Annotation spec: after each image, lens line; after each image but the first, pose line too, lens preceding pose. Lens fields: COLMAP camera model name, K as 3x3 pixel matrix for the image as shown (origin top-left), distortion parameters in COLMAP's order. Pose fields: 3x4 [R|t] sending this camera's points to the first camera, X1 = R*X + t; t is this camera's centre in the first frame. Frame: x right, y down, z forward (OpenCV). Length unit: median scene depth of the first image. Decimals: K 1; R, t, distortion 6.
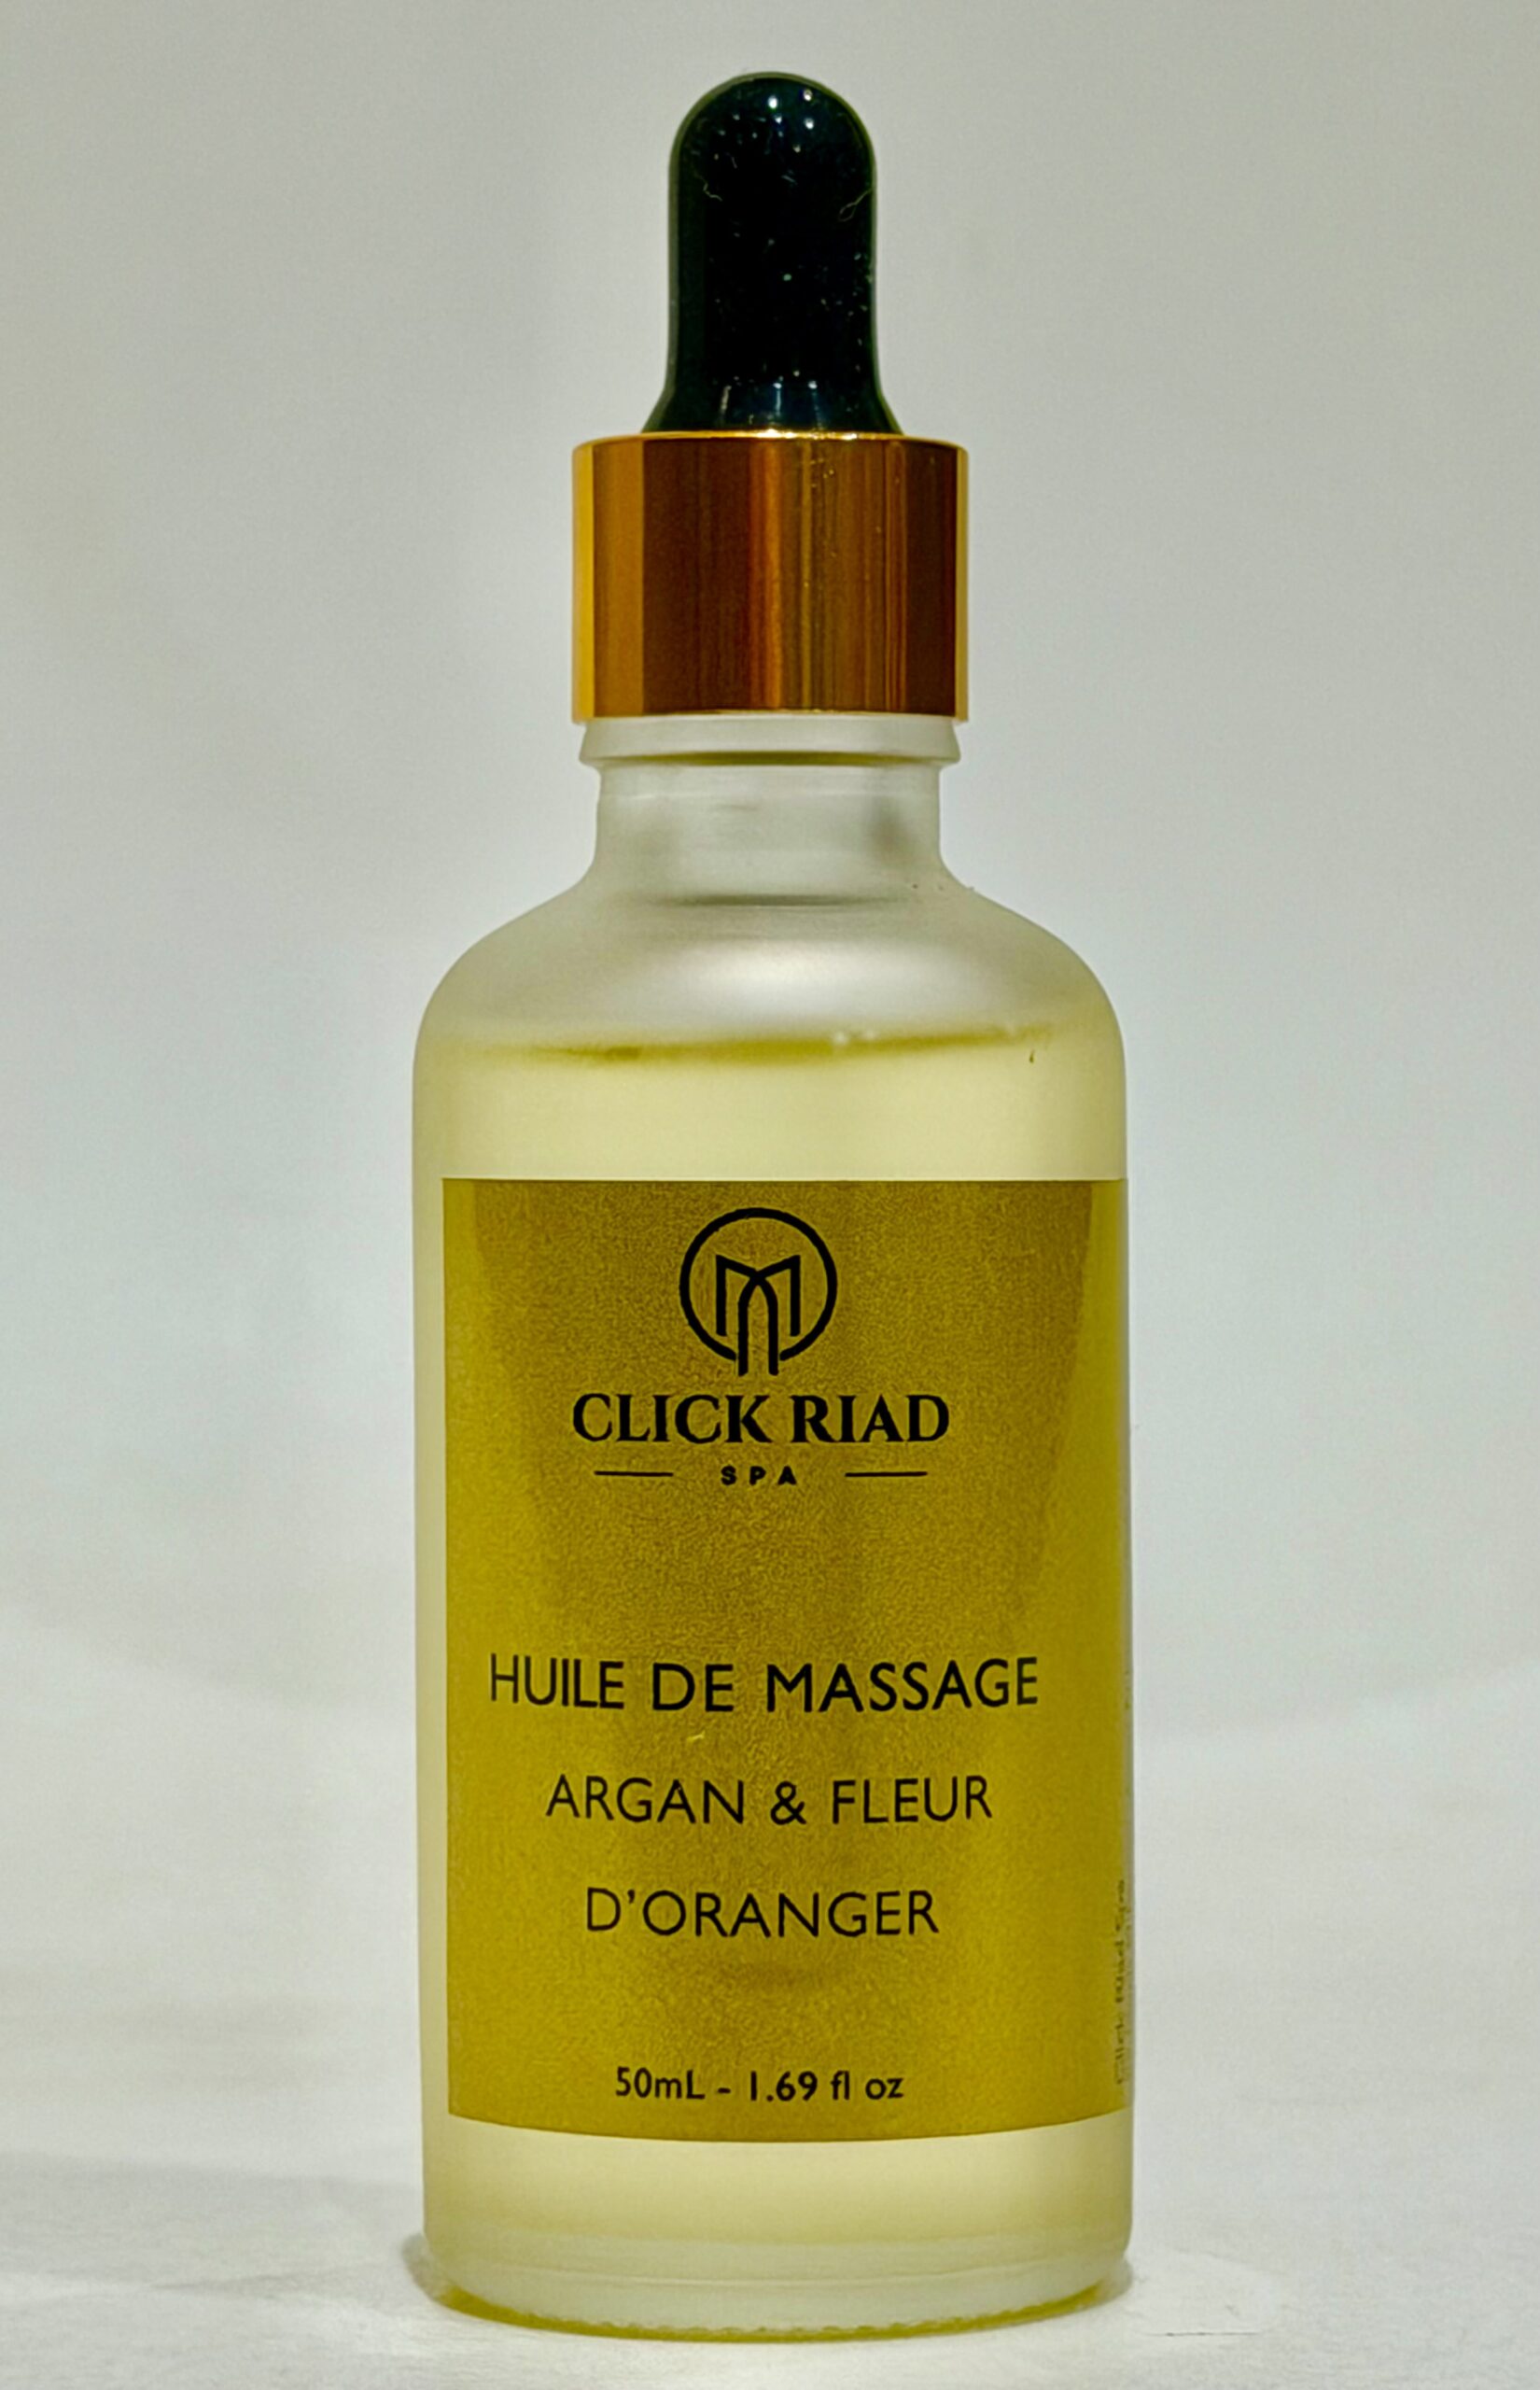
lens RADIAL K [[7570.9, 0, 917.3], [0, 7570.9, 1148.0], [0, 0, 1]] dist [0.074532, 0.000000]
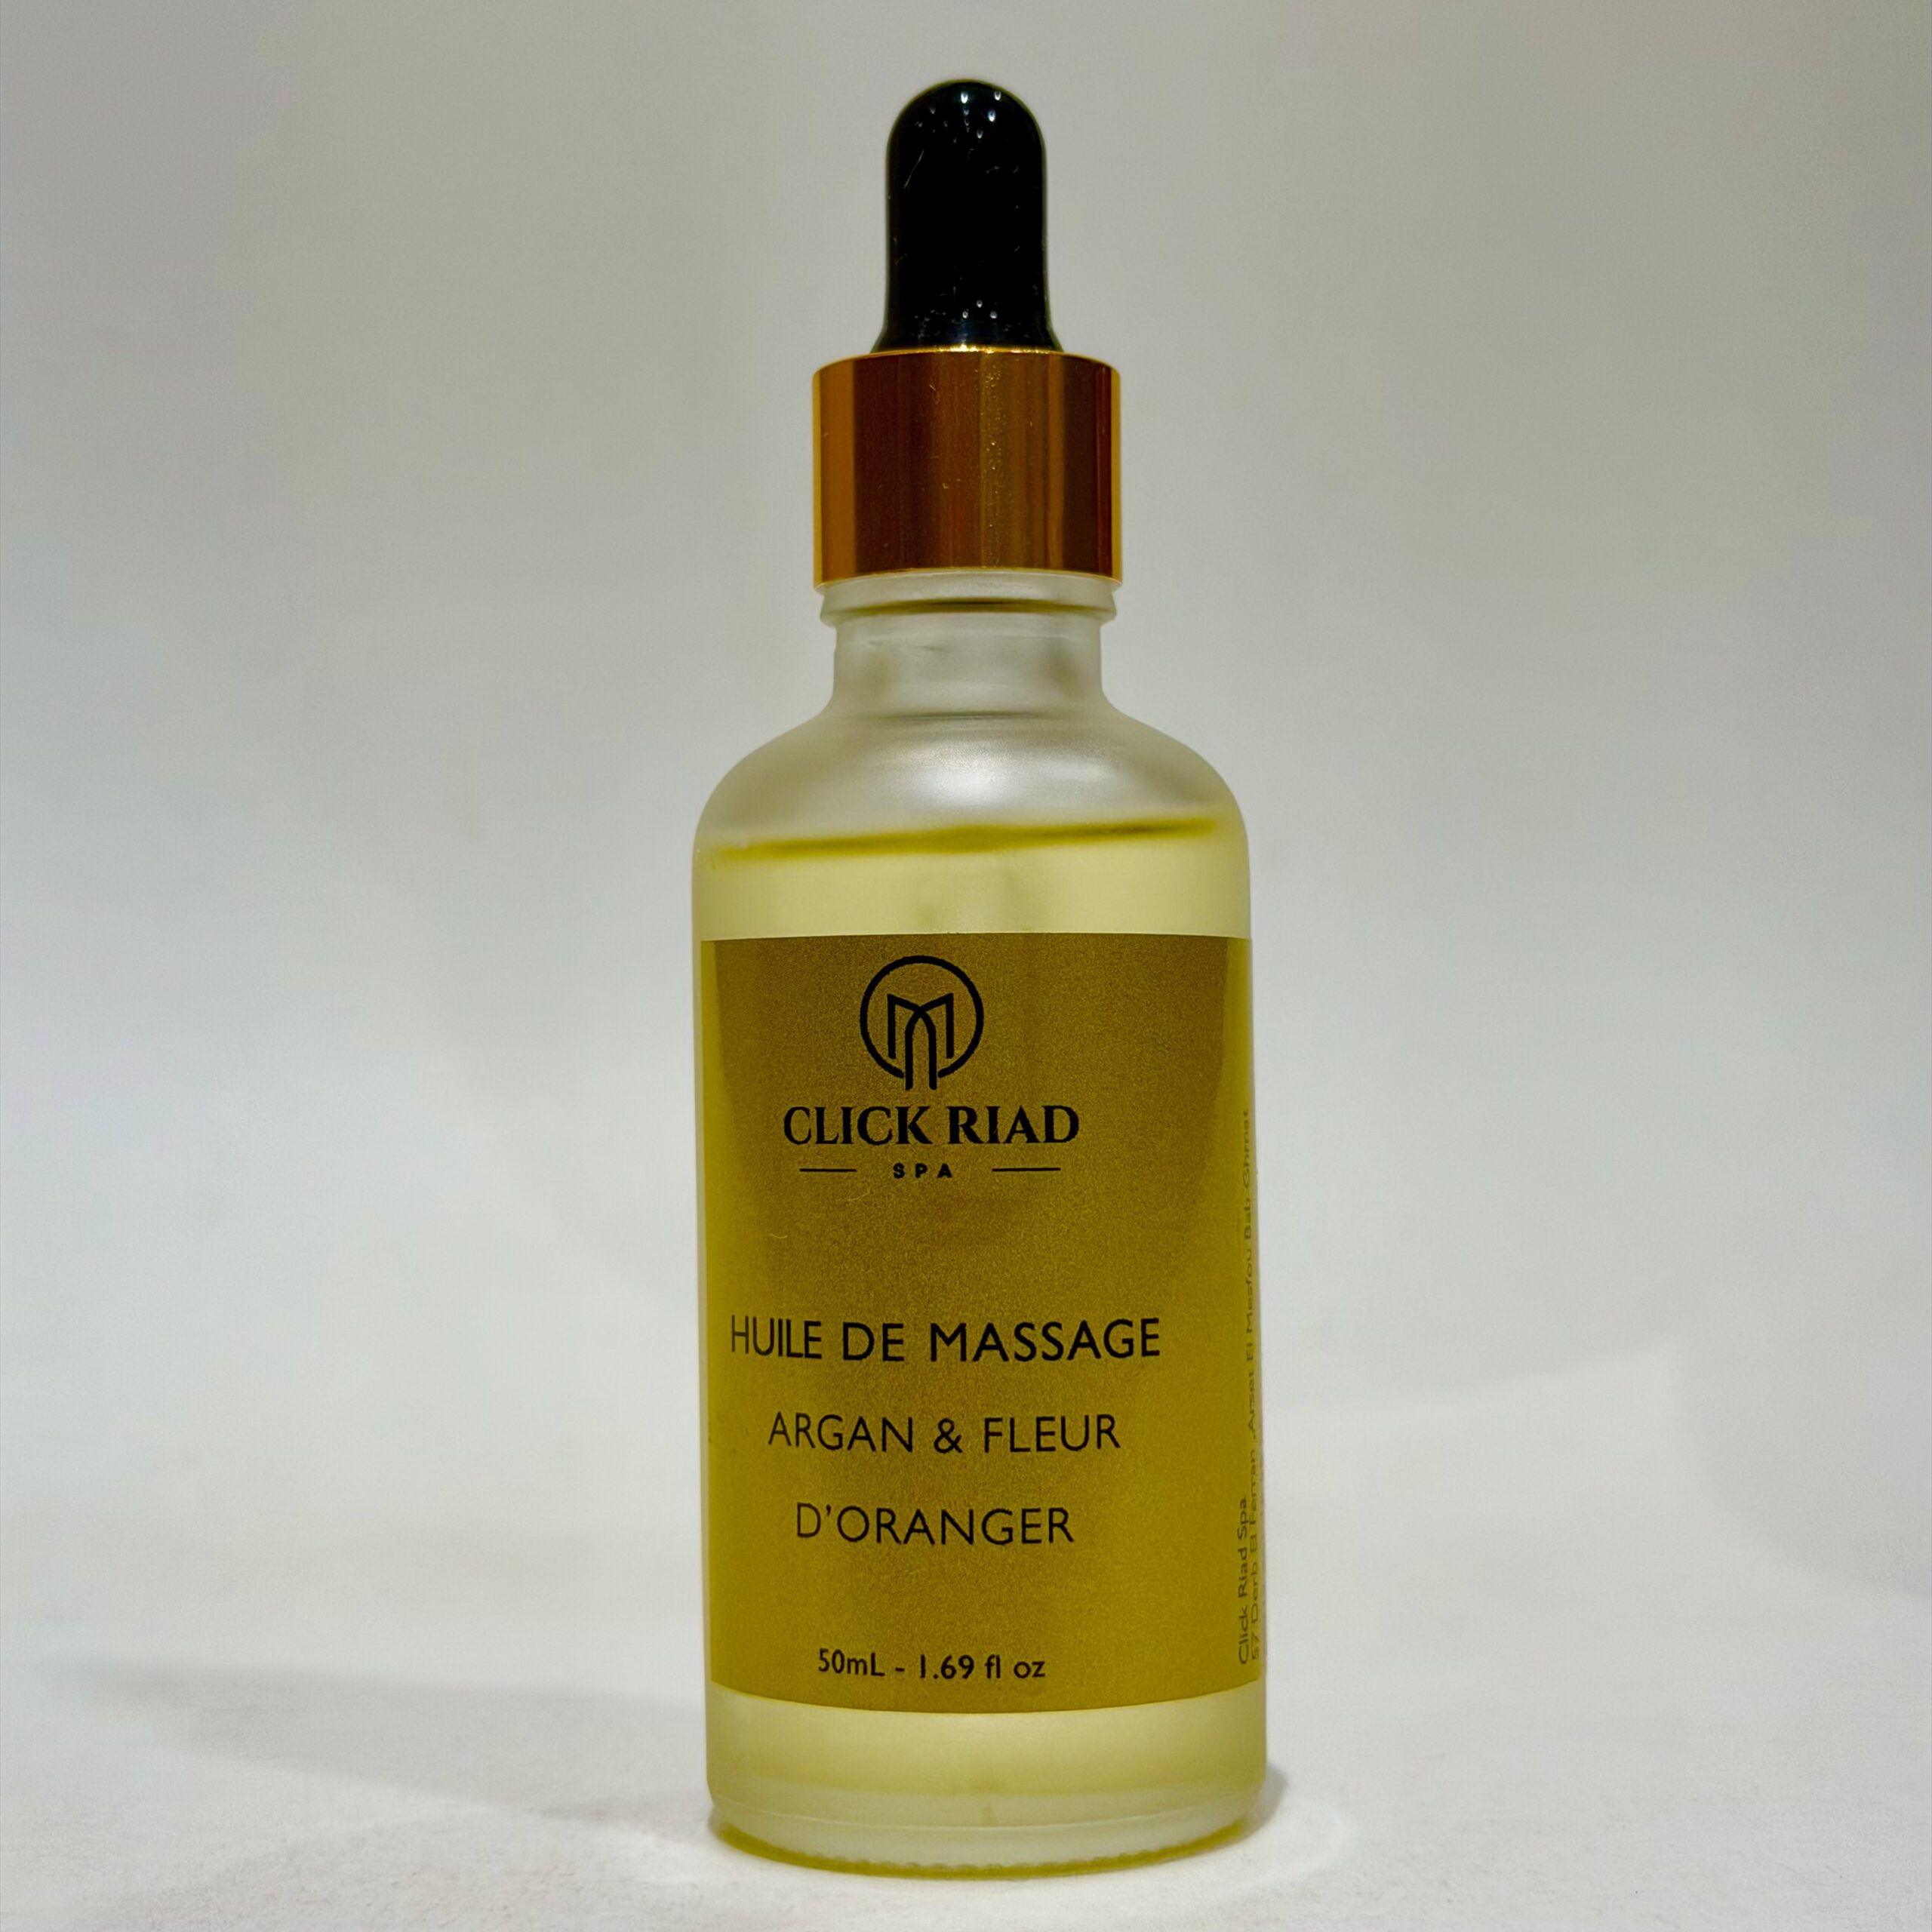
lens RADIAL K [[4092.8, 0, 967.9], [0, 4092.8, 935.3], [0, 0, 1]] dist [0.166873, 0.000000]
pose [[0.986318, -0.014260, -0.164235, 0.097259], [0.009386, 0.999493, -0.030411, 0.025063], [0.164585, 0.028453, 0.985952, 0.336049]]
